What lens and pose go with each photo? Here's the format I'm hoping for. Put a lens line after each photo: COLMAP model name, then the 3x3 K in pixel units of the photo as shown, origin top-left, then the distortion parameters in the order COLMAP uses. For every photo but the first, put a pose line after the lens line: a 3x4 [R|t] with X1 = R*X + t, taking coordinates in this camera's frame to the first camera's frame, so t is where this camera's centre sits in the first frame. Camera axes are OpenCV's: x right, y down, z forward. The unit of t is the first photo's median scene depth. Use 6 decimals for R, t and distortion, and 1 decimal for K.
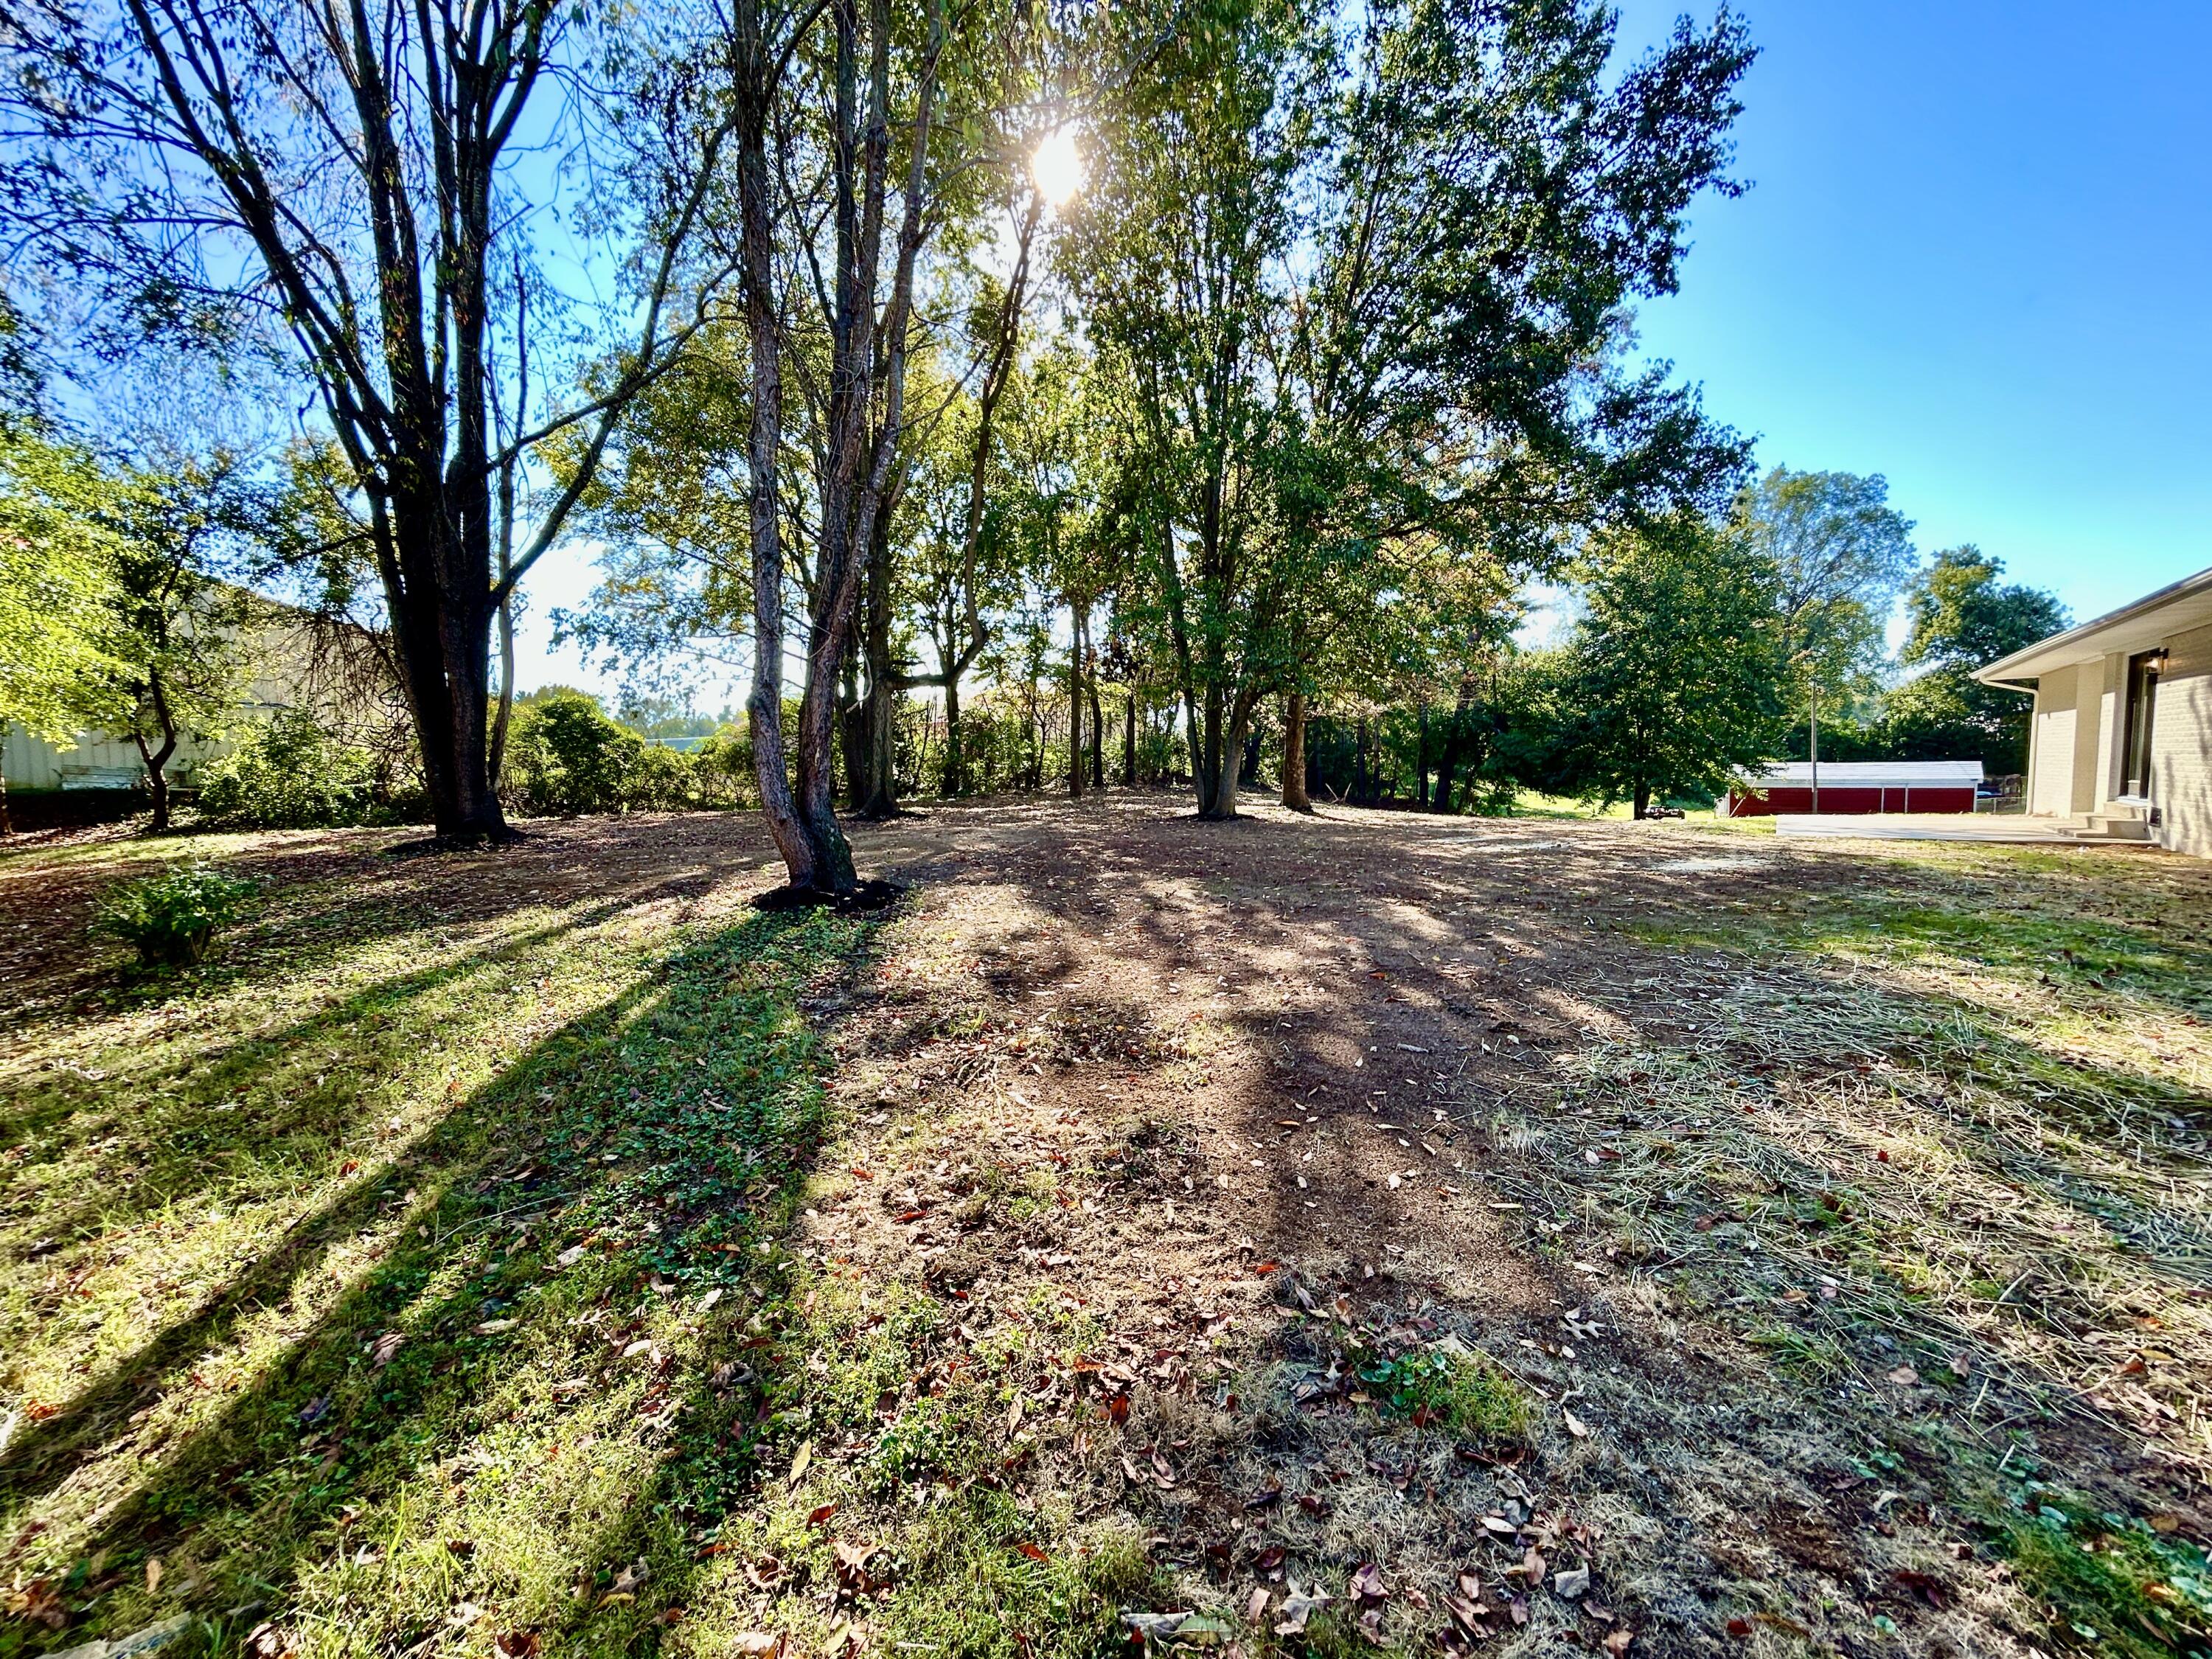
lens RADIAL K [[884.8, 0, 1093.8], [0, 884.8, 821.8], [0, 0, 1]] dist [-0.000994, 0.000457]
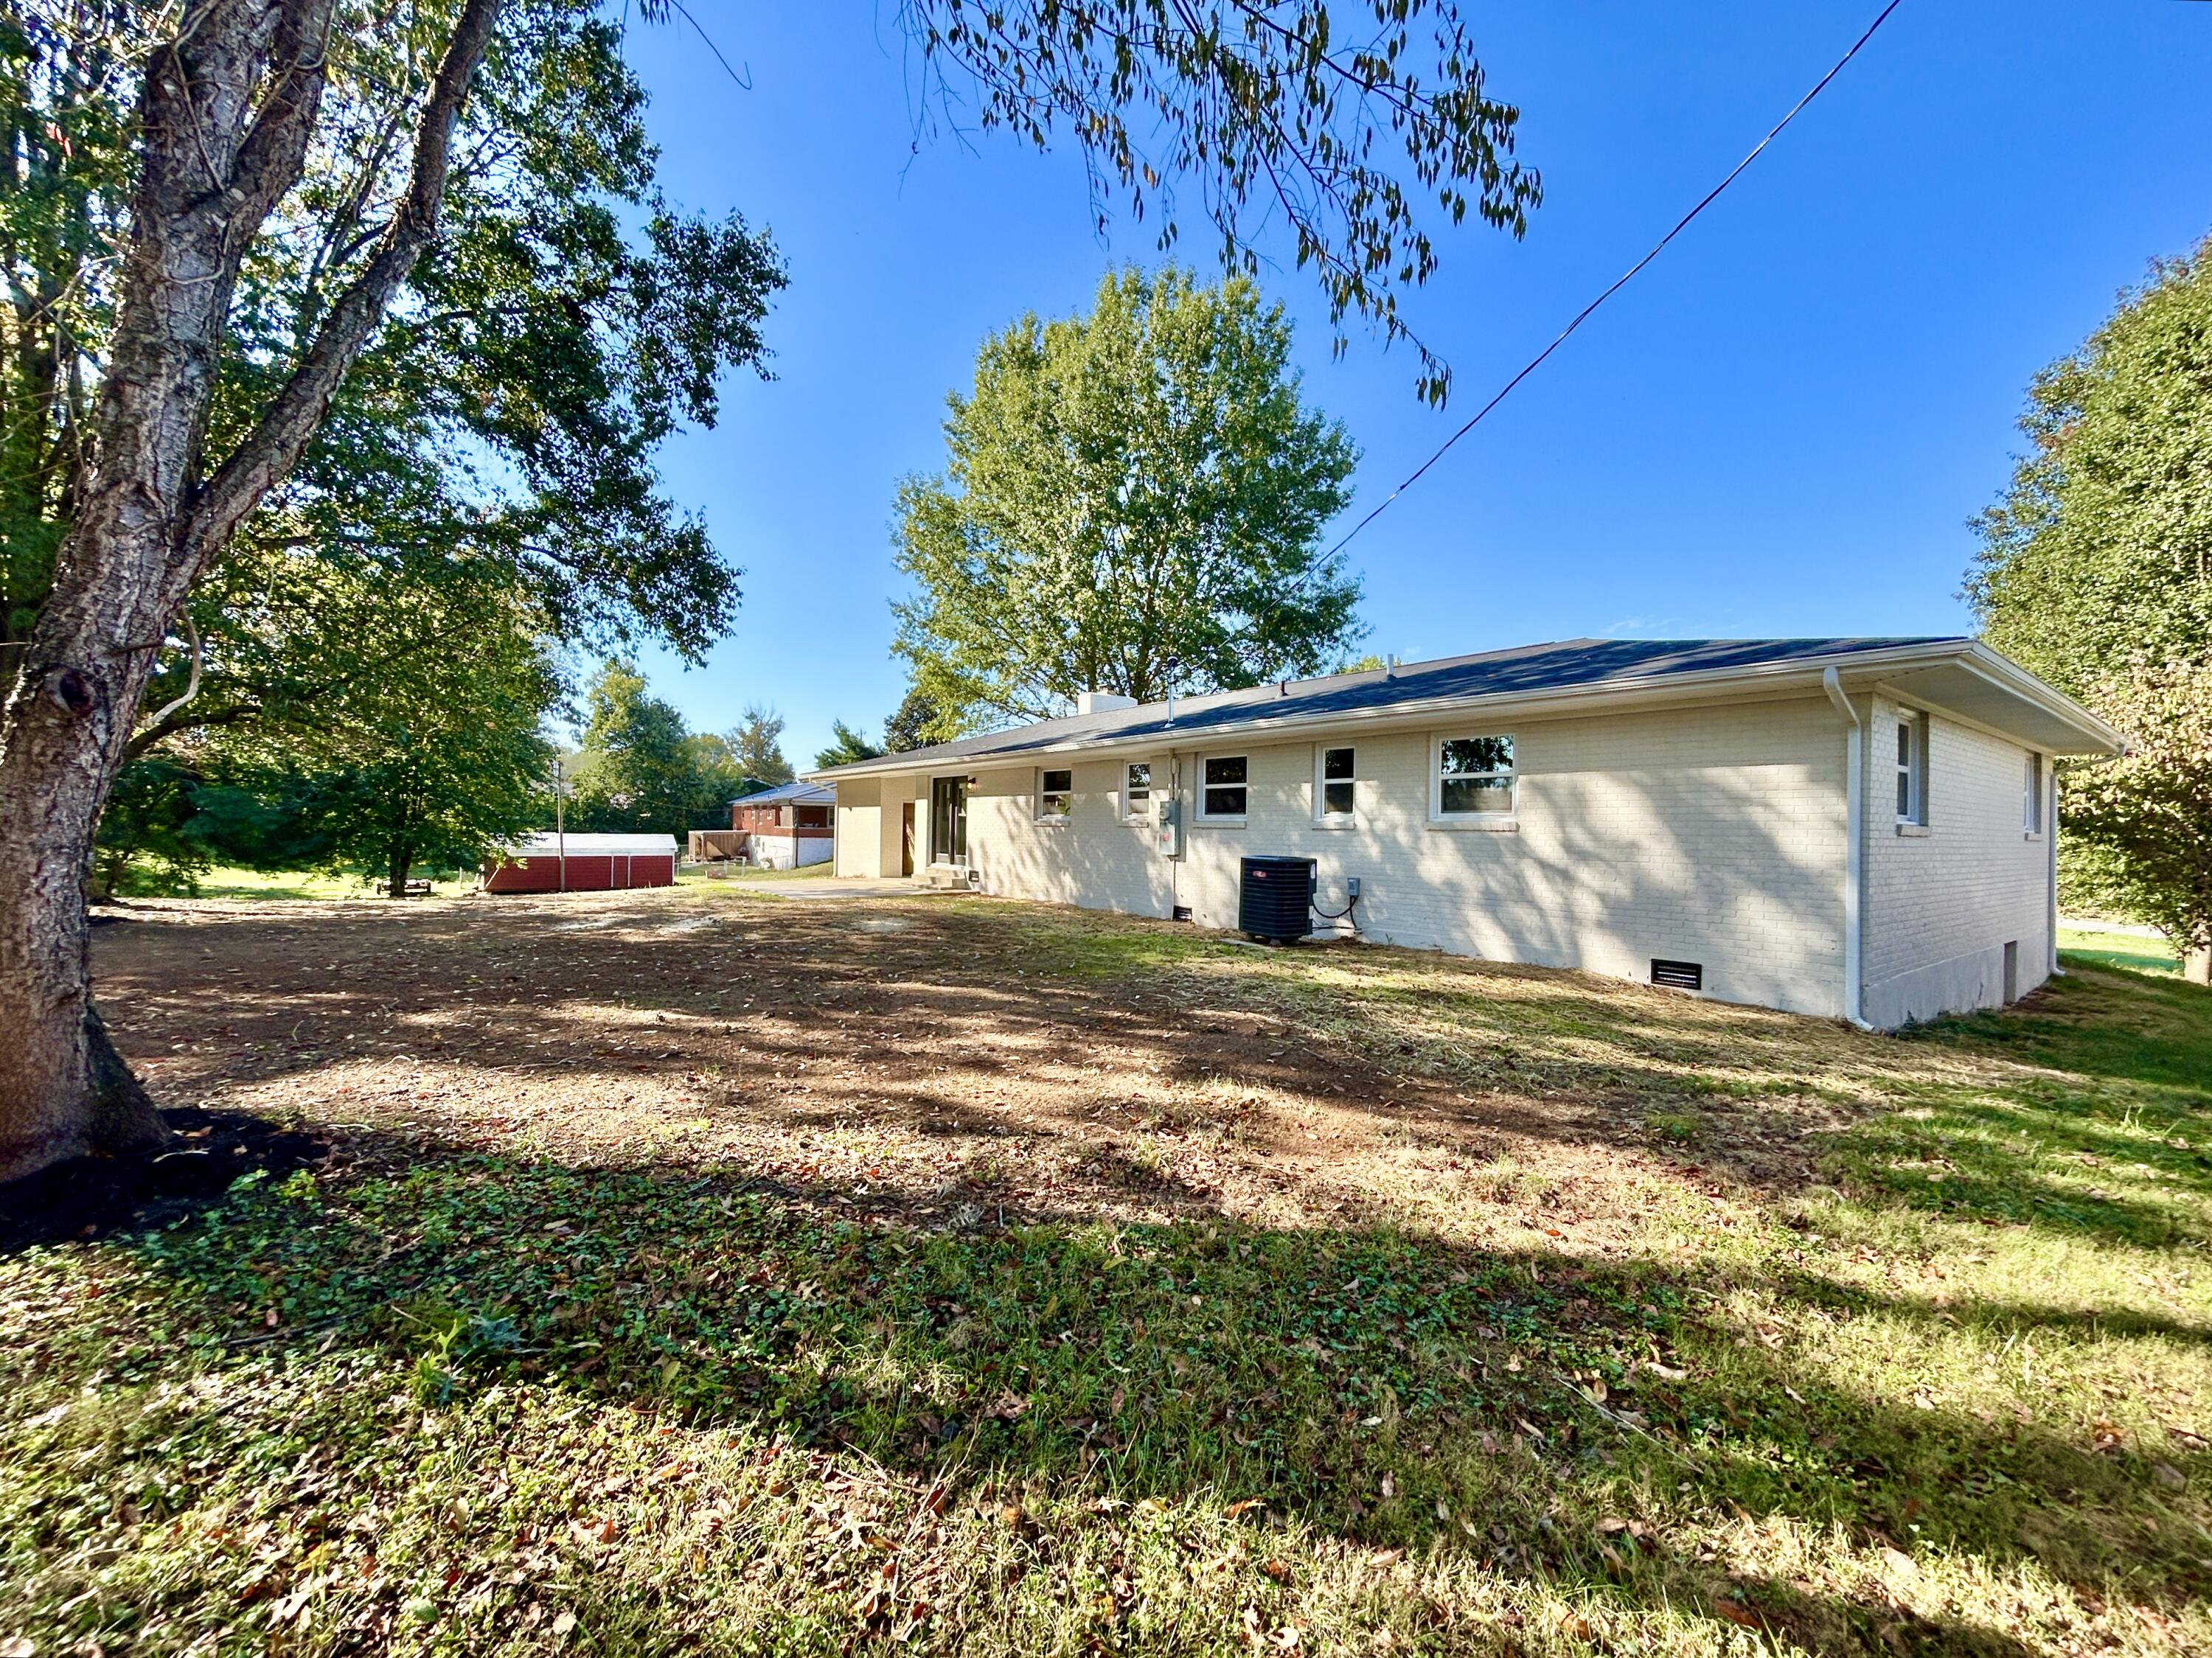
lens RADIAL K [[901.8, 0, 1098.0], [0, 901.8, 820.6], [0, 0, 1]] dist [0.001285, 0.000251]
pose [[0.247646, 0.029655, 0.968397, -0.328251], [0.044107, 0.998150, -0.041845, -0.021579], [-0.967846, 0.053076, 0.245880, 0.257636]]
